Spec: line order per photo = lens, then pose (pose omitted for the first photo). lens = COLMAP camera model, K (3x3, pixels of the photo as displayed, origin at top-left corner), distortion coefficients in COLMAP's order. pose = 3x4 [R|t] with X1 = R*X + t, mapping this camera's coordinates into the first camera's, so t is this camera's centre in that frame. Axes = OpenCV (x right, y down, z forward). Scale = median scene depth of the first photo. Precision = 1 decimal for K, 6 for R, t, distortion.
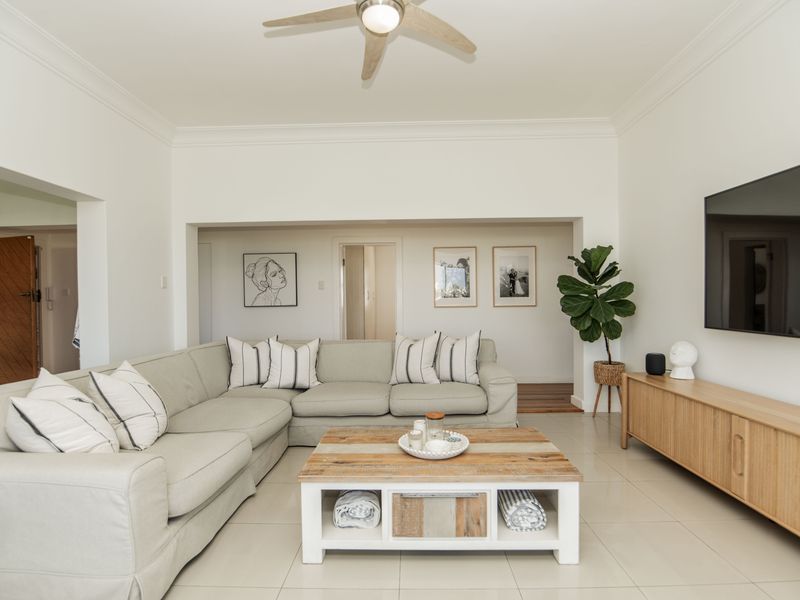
lens RADIAL K [[403.3, 0, 401.6], [0, 403.3, 305.1], [0, 0, 1]] dist [-0.021780, -0.001398]
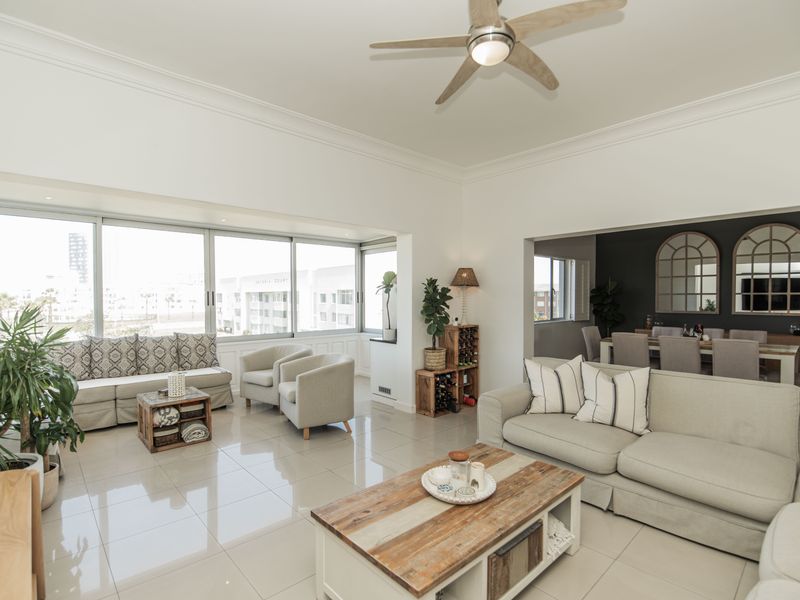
lens RADIAL K [[403.3, 0, 401.6], [0, 403.3, 305.1], [0, 0, 1]] dist [-0.021780, -0.001398]
pose [[-0.721001, 0.021507, -0.692600, 0.474991], [0.001915, 0.999576, 0.029047, -0.060977], [0.692931, 0.019617, -0.720737, 0.911033]]
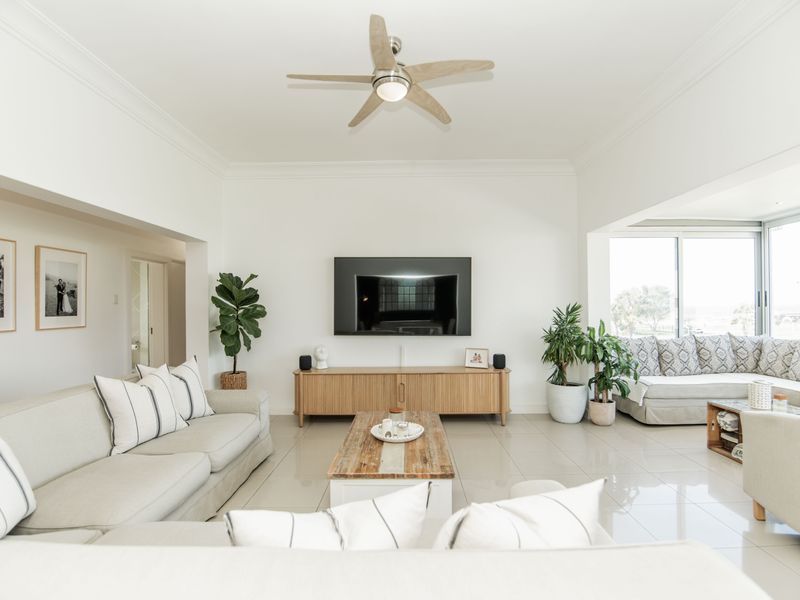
lens RADIAL K [[398.6, 0, 402.7], [0, 398.6, 305.6], [0, 0, 1]] dist [-0.013285, -0.007684]
pose [[-0.008763, 0.013422, 0.999872, -0.710498], [0.016908, 0.999769, -0.013272, -0.029609], [-0.999819, 0.016790, -0.008988, 0.568198]]
